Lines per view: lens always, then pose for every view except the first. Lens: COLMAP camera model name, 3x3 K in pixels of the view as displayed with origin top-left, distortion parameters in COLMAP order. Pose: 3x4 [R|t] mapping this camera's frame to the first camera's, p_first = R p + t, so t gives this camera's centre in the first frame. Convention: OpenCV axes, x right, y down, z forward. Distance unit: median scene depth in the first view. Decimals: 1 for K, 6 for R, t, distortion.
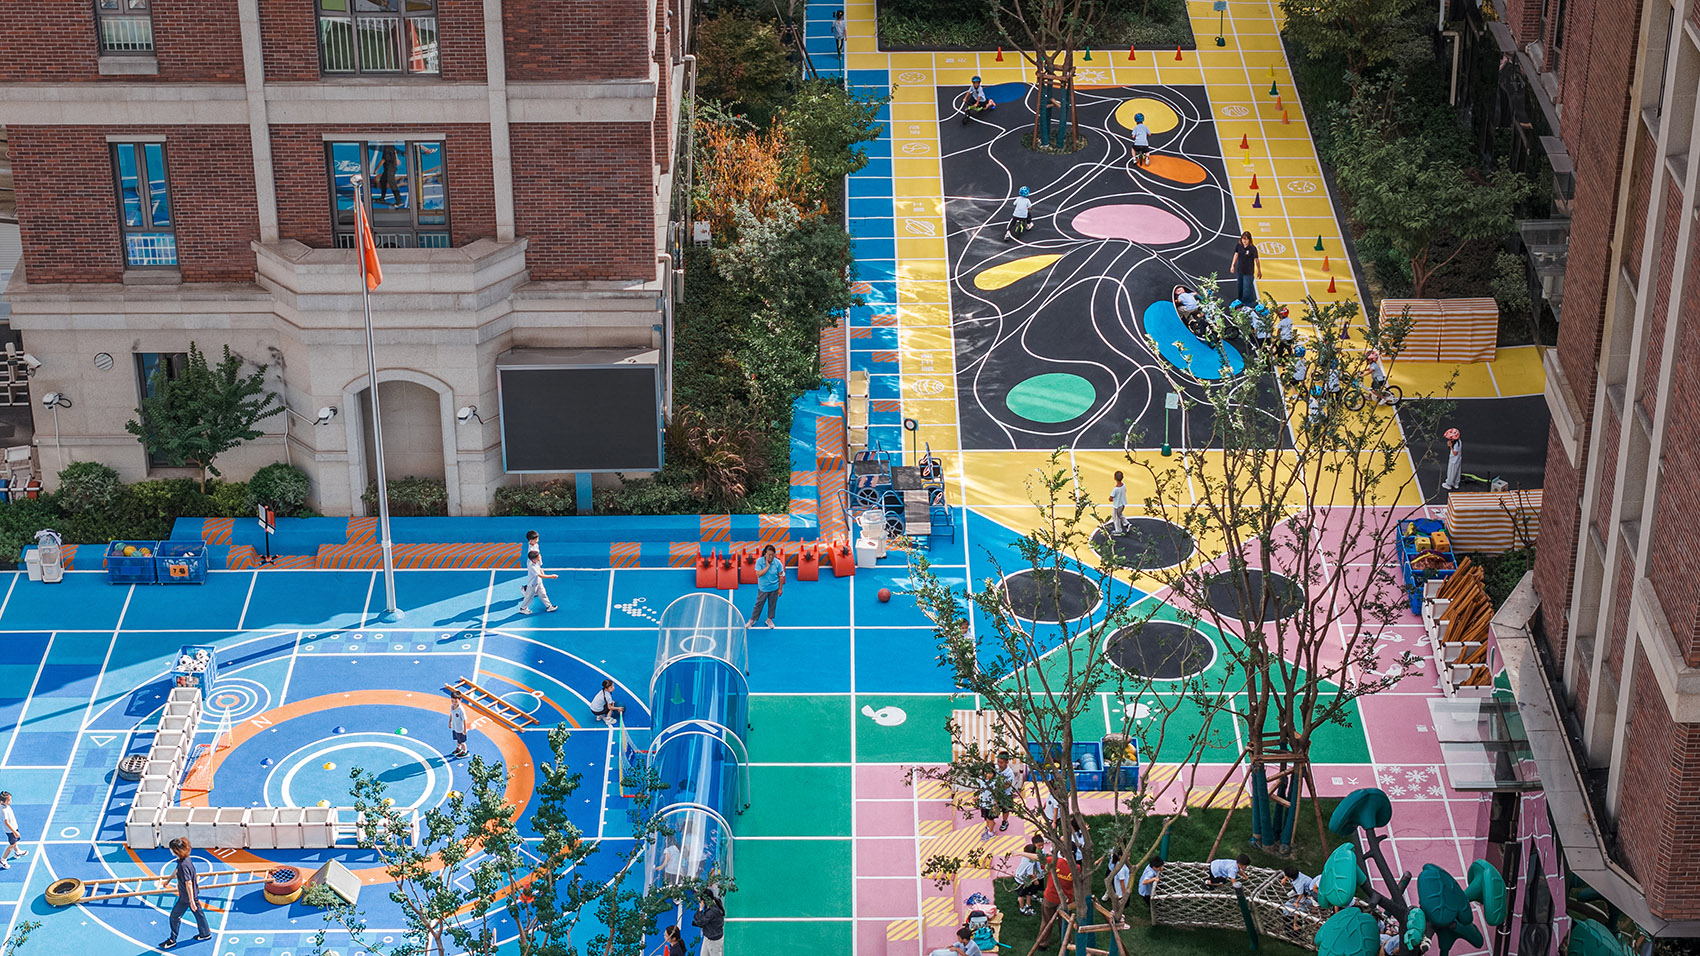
lens RADIAL K [[3402.5, 0, 850.0], [0, 3402.5, 478.0], [0, 0, 1]] dist [-0.082452, 0.073944]
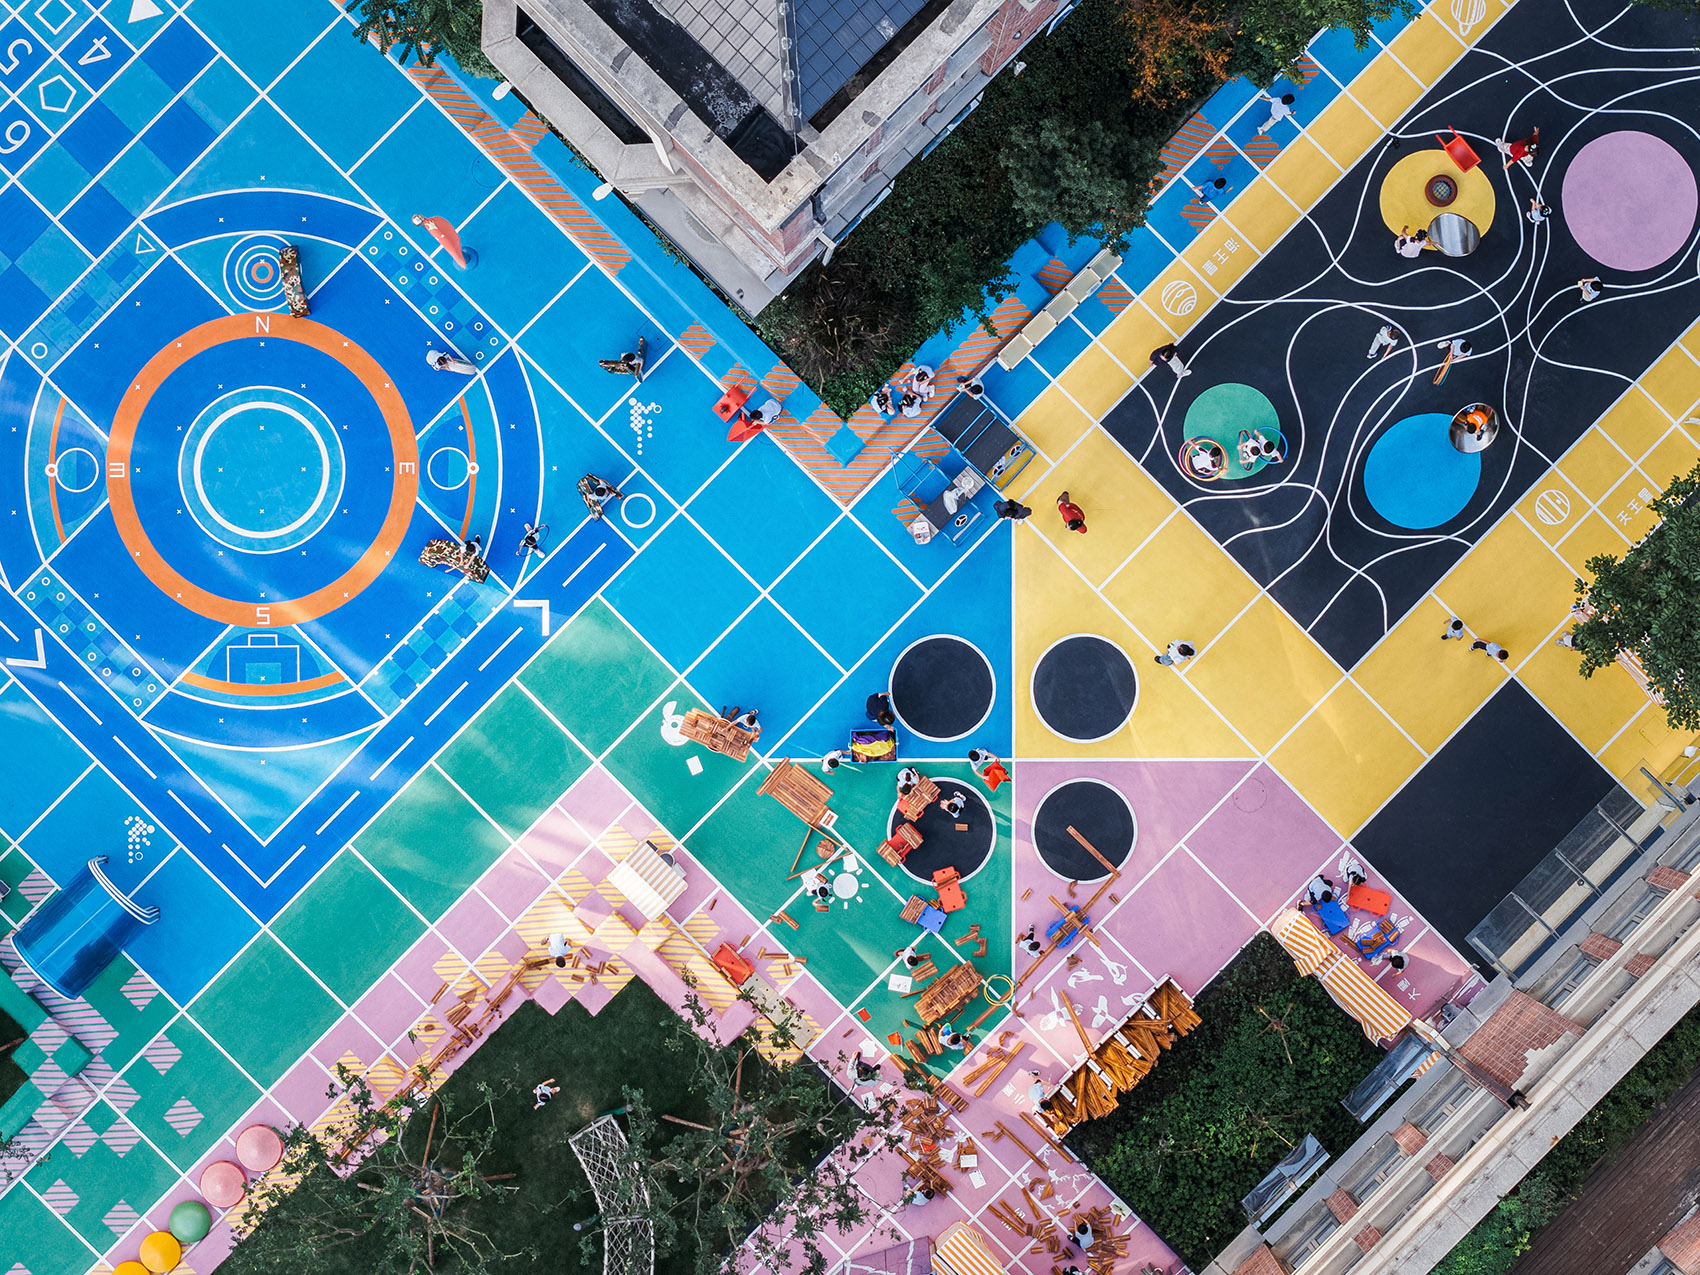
lens RADIAL K [[3940.6, 0, 850.2], [0, 3940.6, 590.3], [0, 0, 1]] dist [-0.211725, 0.800829]
pose [[0.705631, 0.708535, 0.007921, 0.008042], [-0.349764, 0.338565, 0.873521, -0.921848], [0.616239, -0.619154, 0.486723, 0.395559]]
